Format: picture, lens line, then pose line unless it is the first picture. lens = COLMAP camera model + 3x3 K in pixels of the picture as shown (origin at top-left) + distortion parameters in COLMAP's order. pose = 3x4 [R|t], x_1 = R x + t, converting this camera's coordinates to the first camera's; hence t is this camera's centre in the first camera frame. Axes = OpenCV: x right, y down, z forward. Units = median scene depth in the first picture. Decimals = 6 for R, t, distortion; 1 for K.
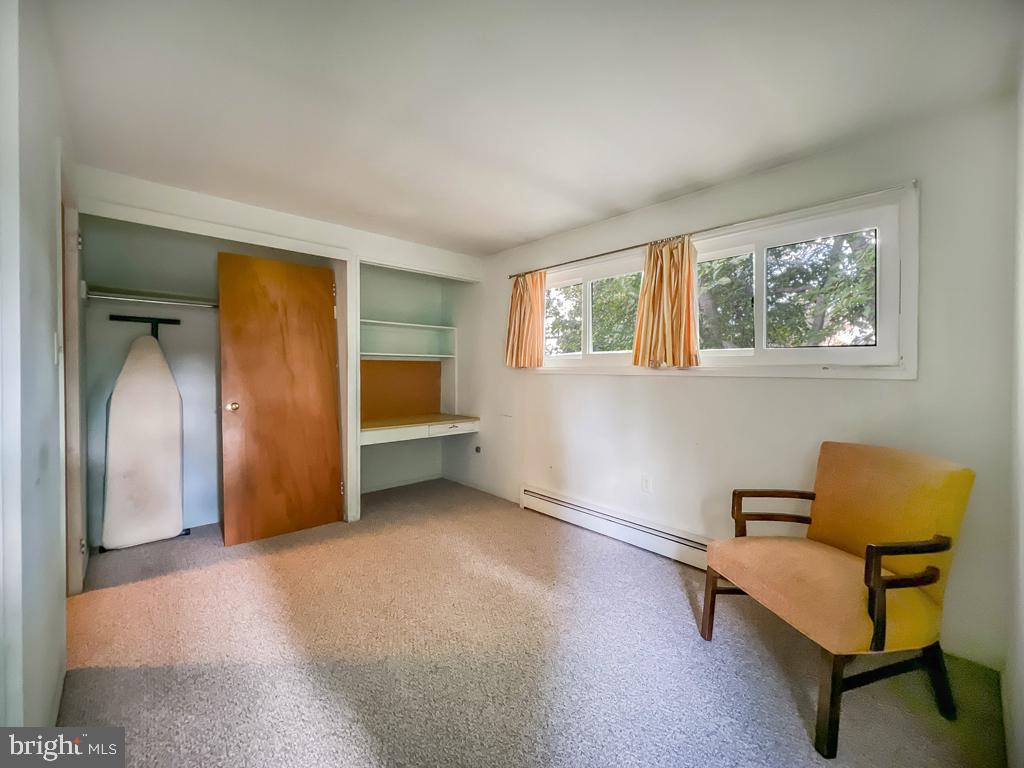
lens RADIAL K [[430.3, 0, 509.0], [0, 430.3, 371.6], [0, 0, 1]] dist [-0.000590, -0.000220]
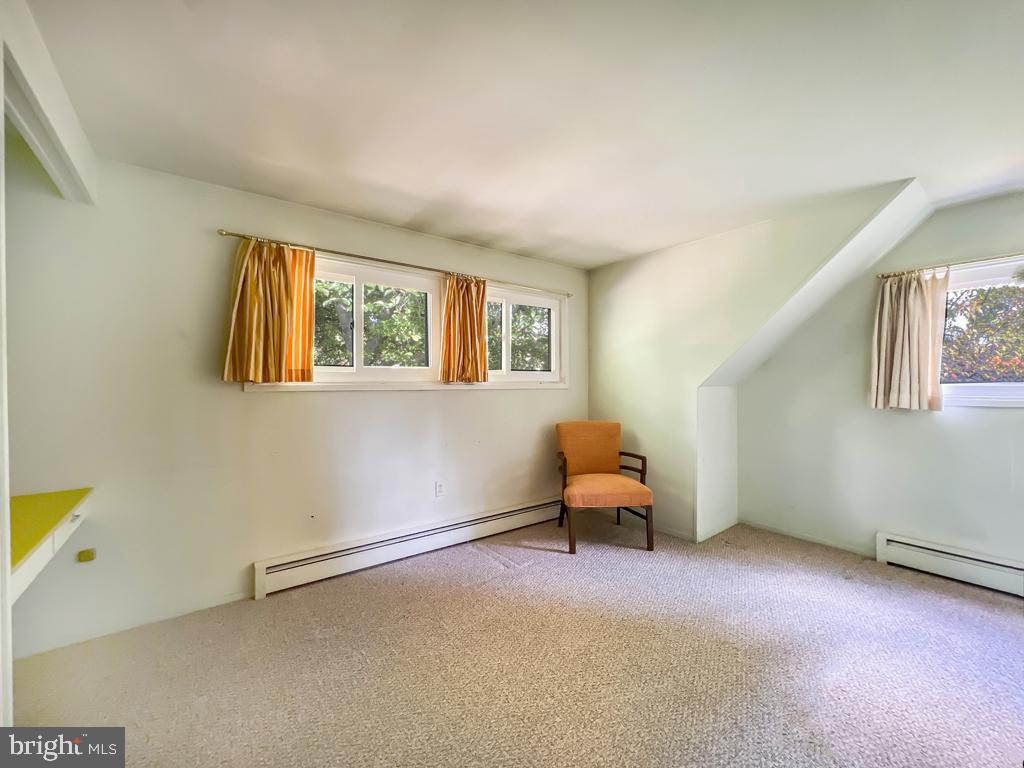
lens RADIAL K [[412.4, 0, 512.0], [0, 412.4, 384.0], [0, 0, 1]] dist [-0.000222, -0.000028]
pose [[0.088753, 0.001827, 0.996052, -0.709380], [0.016127, 0.999865, -0.003271, -0.000221], [-0.995923, 0.016354, 0.088711, 0.711033]]
